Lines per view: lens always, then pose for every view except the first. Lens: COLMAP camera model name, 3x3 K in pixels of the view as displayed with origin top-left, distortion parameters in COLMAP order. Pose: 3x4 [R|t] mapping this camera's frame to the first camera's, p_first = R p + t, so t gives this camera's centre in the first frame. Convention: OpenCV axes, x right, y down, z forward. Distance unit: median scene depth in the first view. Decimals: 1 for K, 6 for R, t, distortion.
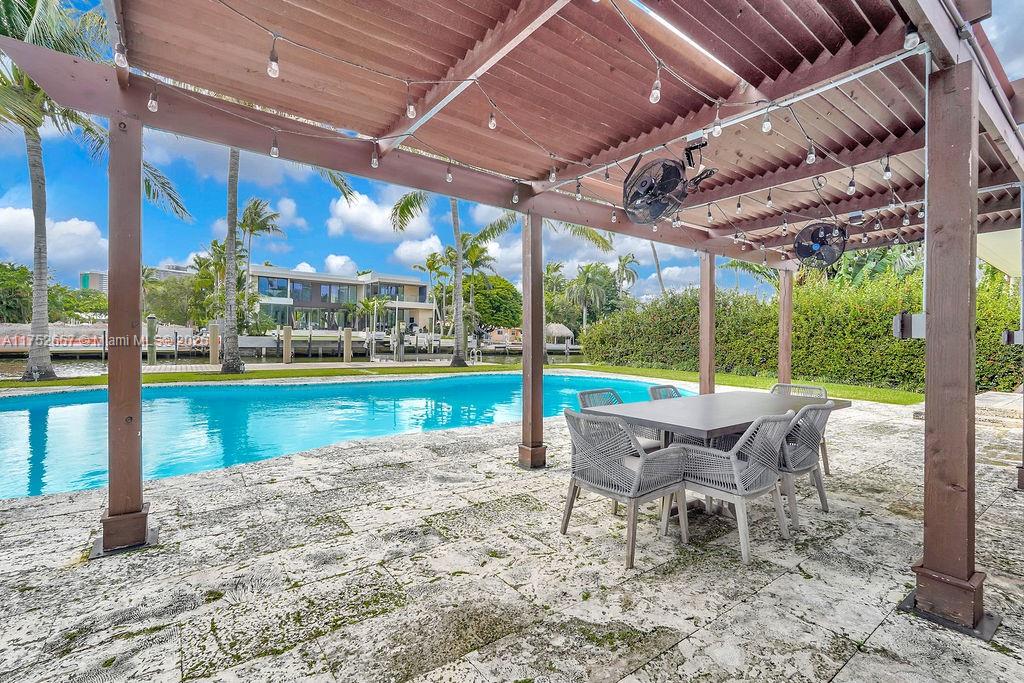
lens RADIAL K [[459.7, 0, 514.2], [0, 459.7, 337.1], [0, 0, 1]] dist [-0.013298, 0.005292]
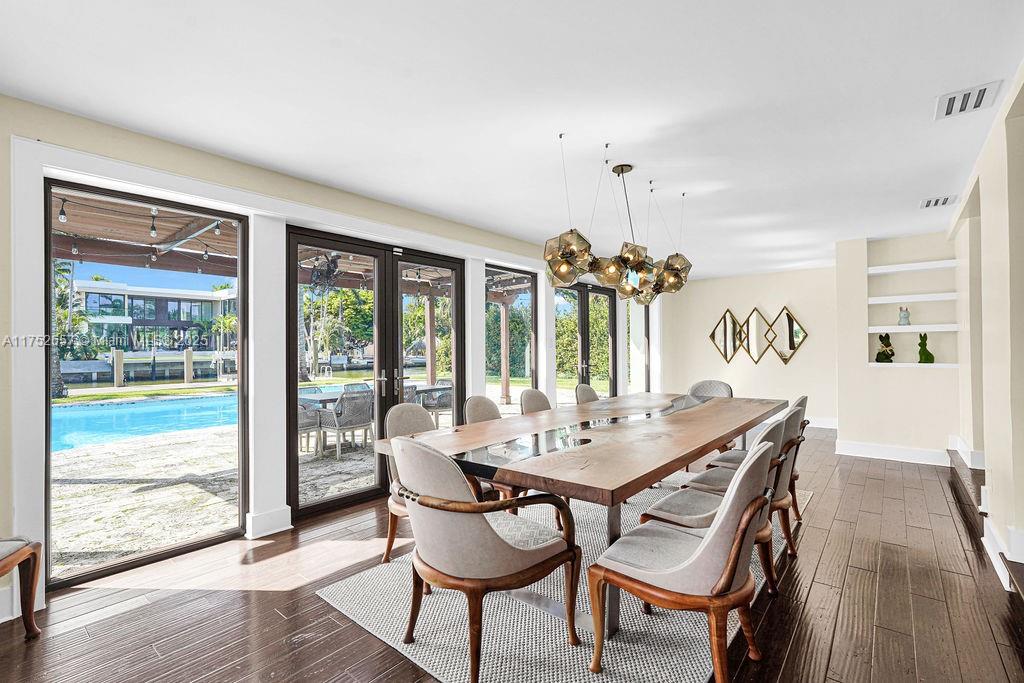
lens RADIAL K [[459.7, 0, 516.0], [0, 459.7, 344.9], [0, 0, 1]] dist [-0.013298, 0.005292]
pose [[0.970261, -0.030073, 0.240187, 0.053360], [0.031739, 0.999491, -0.003071, -0.001732], [-0.239972, 0.010603, 0.970722, -0.088589]]
